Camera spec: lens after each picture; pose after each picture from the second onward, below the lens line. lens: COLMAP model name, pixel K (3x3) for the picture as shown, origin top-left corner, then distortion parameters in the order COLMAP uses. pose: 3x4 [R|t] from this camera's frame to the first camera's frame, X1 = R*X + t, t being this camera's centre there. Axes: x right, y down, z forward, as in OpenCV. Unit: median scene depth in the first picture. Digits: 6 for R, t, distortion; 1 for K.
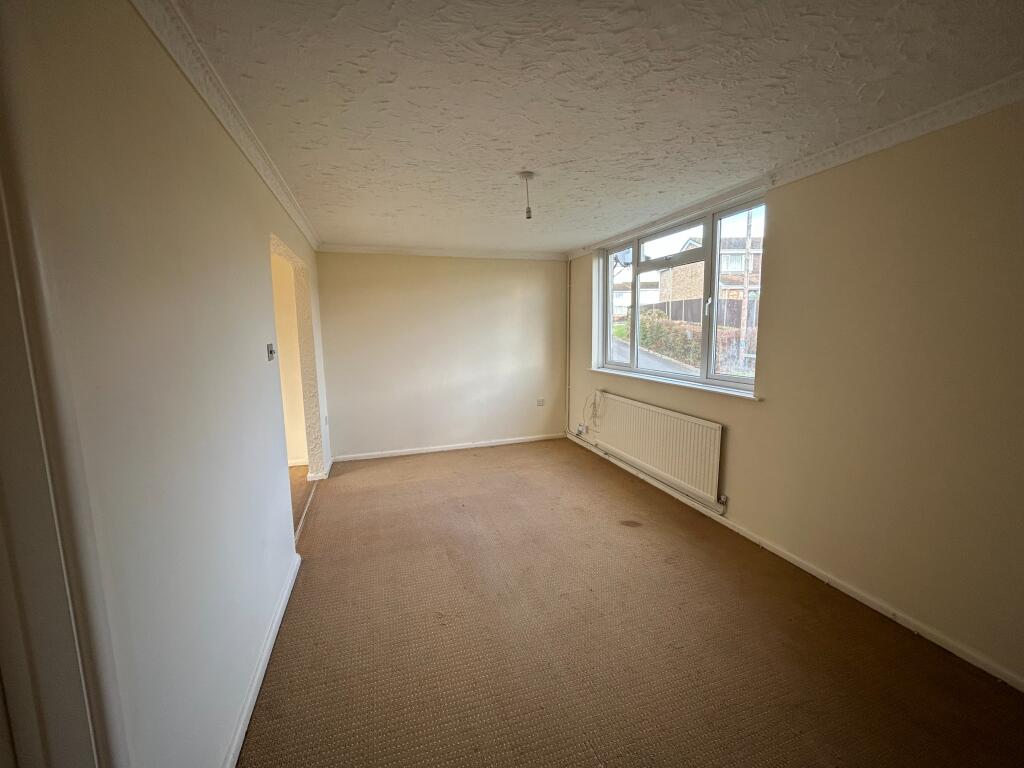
lens RADIAL K [[414.2, 0, 514.9], [0, 414.2, 383.9], [0, 0, 1]] dist [0.002433, 0.000728]
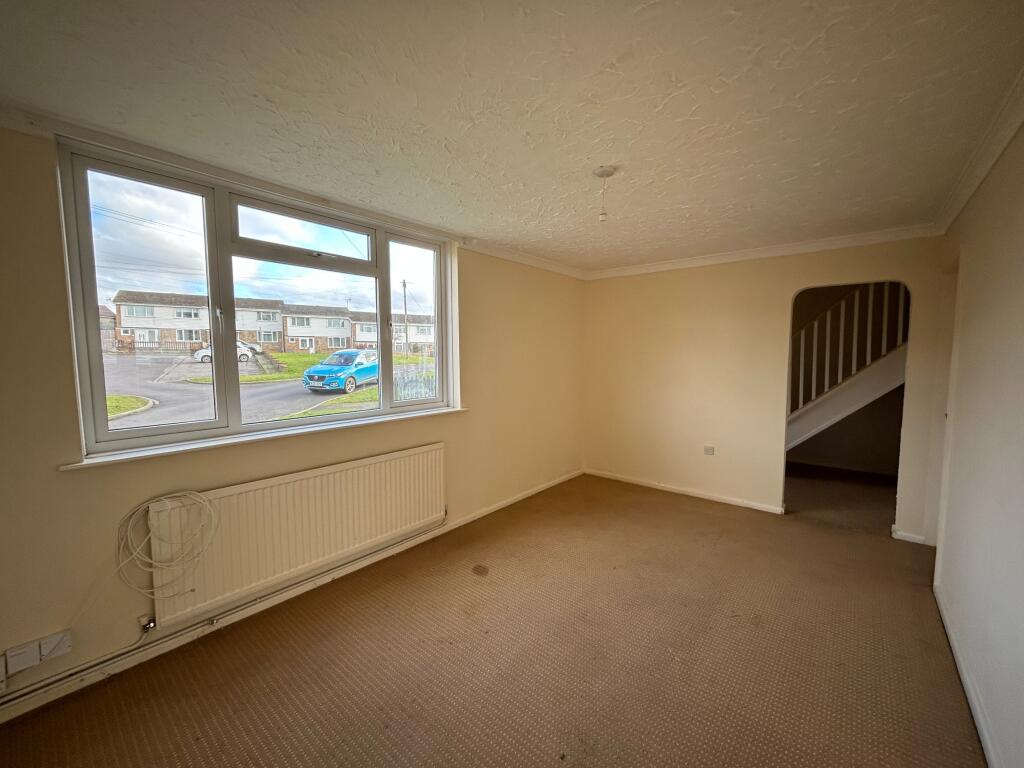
lens RADIAL K [[414.2, 0, 508.2], [0, 414.2, 381.6], [0, 0, 1]] dist [0.002433, 0.000728]
pose [[-0.516093, -0.048560, 0.855155, -0.426490], [0.119338, 0.984577, 0.127931, -0.146954], [-0.848178, 0.168077, -0.502339, 1.153348]]
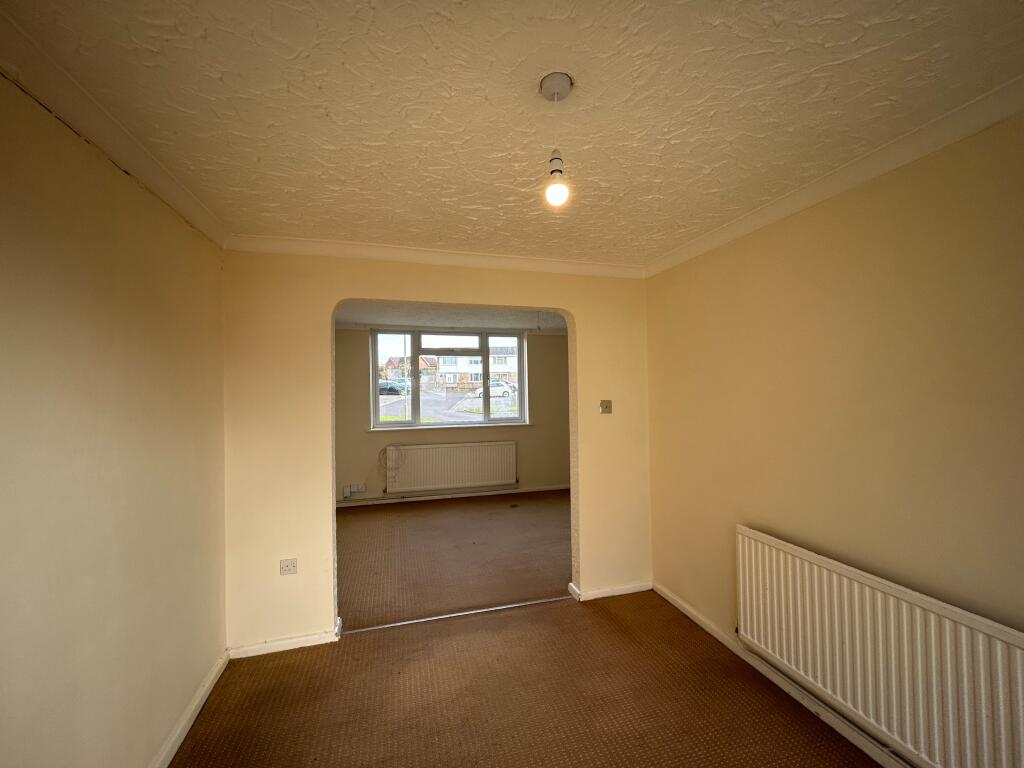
lens RADIAL K [[414.2, 0, 514.0], [0, 414.2, 382.5], [0, 0, 1]] dist [0.002433, 0.000728]
pose [[0.035610, 0.028116, 0.998970, -1.249844], [0.142781, 0.989206, -0.032931, -0.095966], [-0.989114, 0.143806, 0.031211, 0.759361]]
